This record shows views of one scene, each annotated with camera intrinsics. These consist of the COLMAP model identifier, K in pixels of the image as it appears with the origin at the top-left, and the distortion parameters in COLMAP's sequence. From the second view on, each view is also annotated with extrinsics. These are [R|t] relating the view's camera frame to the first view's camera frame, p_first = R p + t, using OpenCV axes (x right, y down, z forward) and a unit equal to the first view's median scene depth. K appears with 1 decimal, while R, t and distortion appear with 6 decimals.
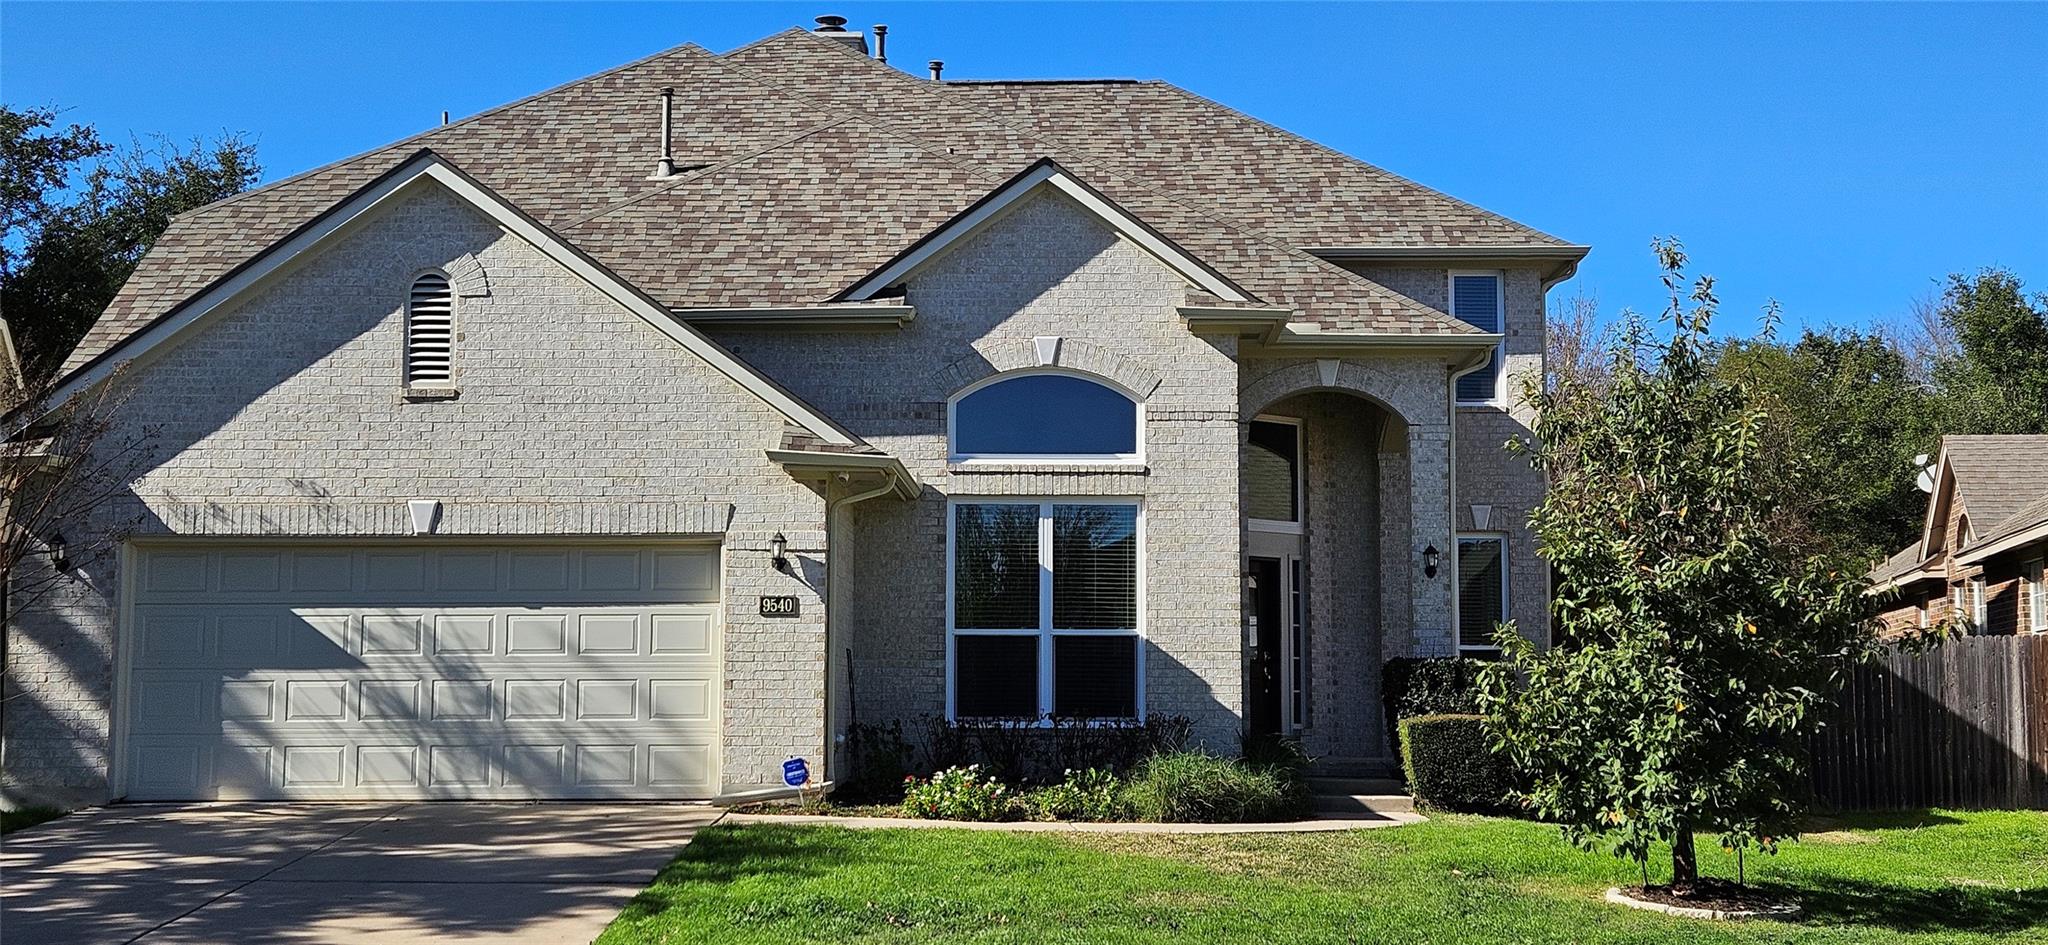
lens RADIAL K [[2236.3, 0, 1024.0], [0, 2236.3, 472.5], [0, 0, 1]] dist [0.068744, -0.029913]
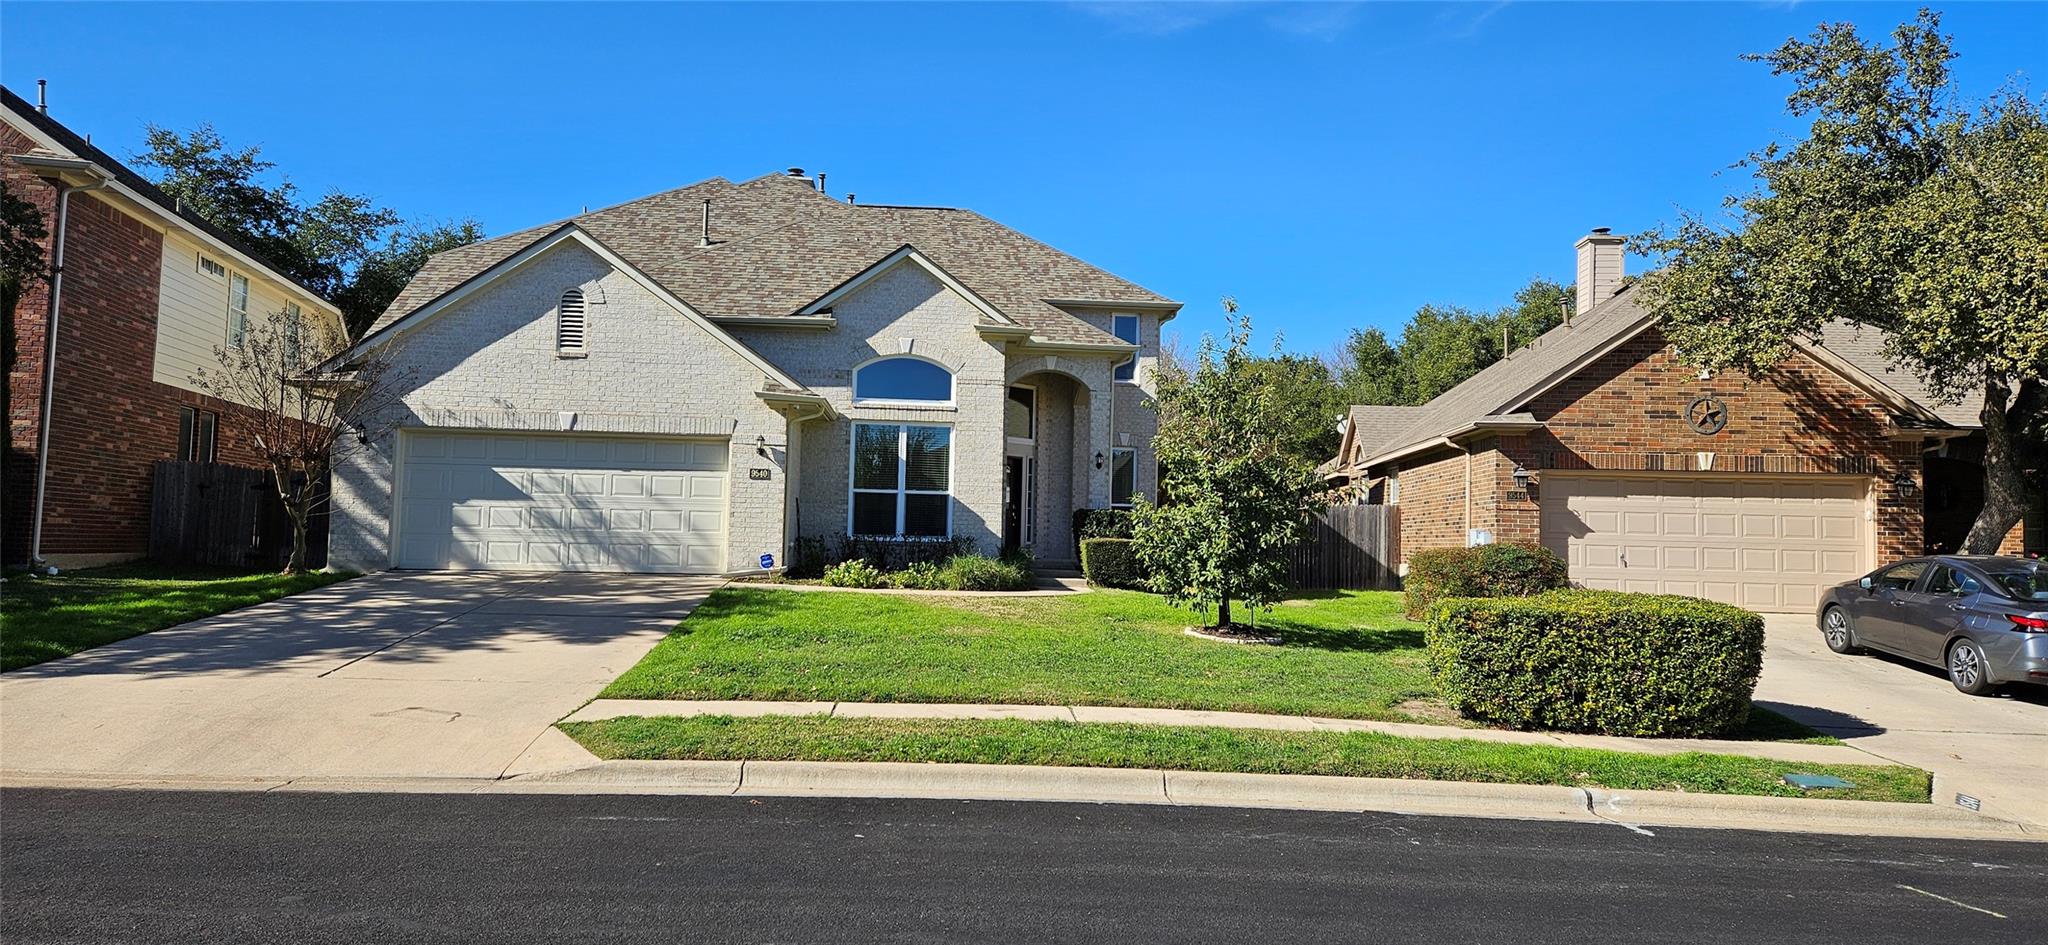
lens RADIAL K [[1291.0, 0, 1024.0], [0, 1291.0, 472.5], [0, 0, 1]] dist [0.061583, -0.001094]
pose [[0.994472, 0.027507, 0.101337, 0.001734], [-0.033700, 0.997635, 0.059910, -0.015249], [-0.099449, -0.062993, 0.993047, -0.114143]]
